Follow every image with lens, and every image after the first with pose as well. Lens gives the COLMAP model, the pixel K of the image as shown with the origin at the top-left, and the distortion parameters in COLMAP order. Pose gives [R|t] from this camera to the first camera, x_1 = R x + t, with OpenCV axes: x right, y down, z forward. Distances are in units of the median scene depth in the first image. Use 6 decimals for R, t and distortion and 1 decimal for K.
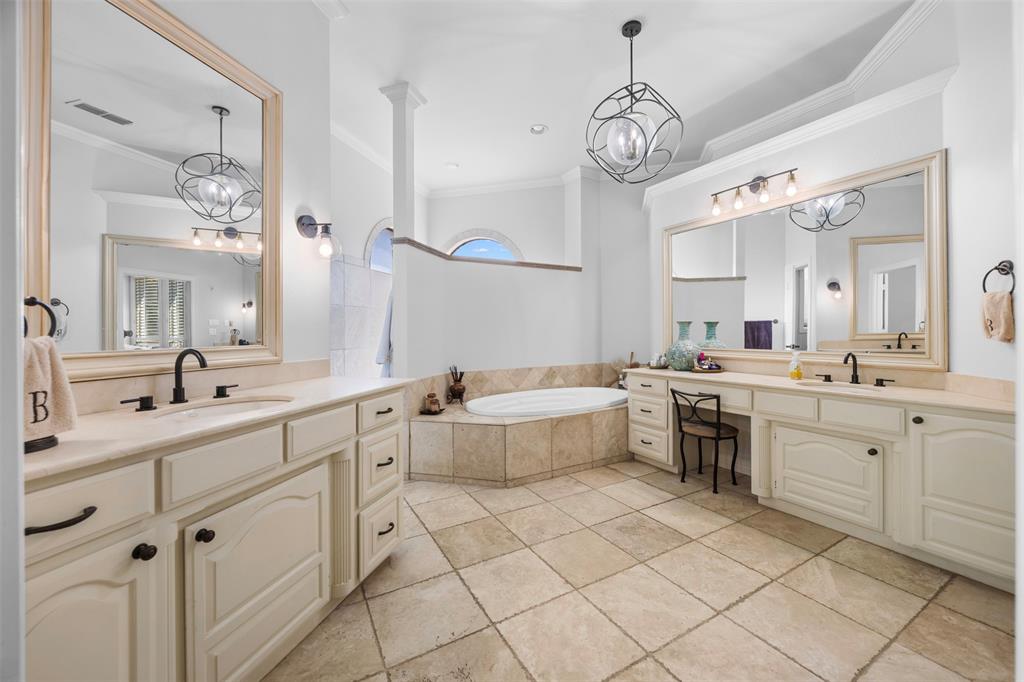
lens RADIAL K [[391.2, 0, 519.0], [0, 391.2, 335.3], [0, 0, 1]] dist [-0.003715, 0.000053]
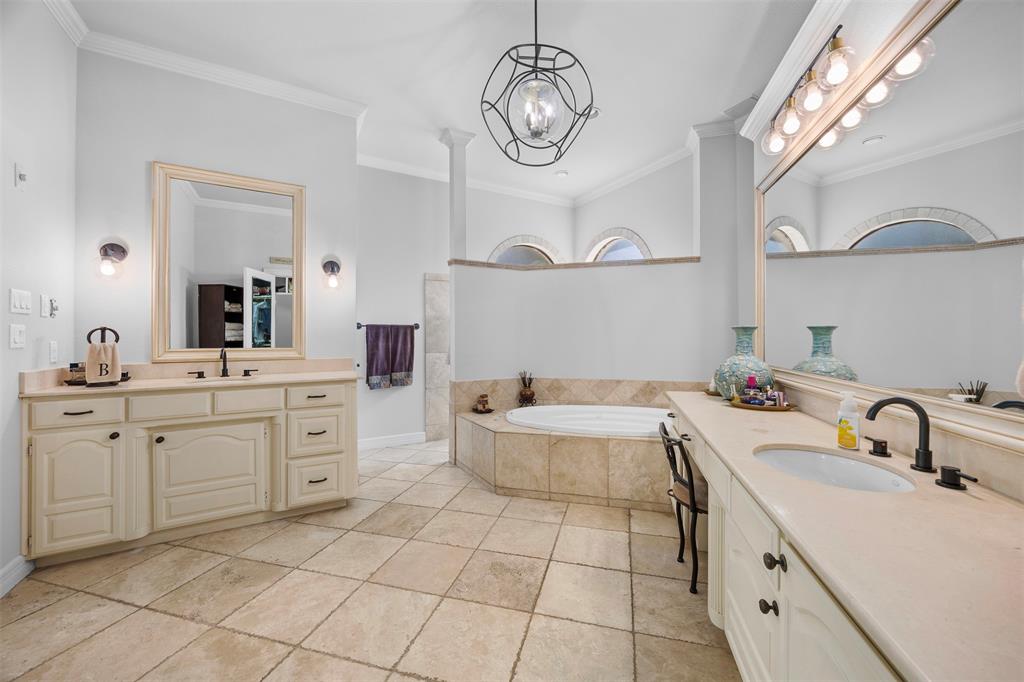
lens RADIAL K [[391.2, 0, 519.4], [0, 391.2, 339.6], [0, 0, 1]] dist [-0.003715, 0.000053]
pose [[0.708582, 0.010381, -0.705552, 0.691328], [-0.010260, 0.999938, 0.004407, -0.014931], [0.705554, 0.004116, 0.708644, 0.306647]]
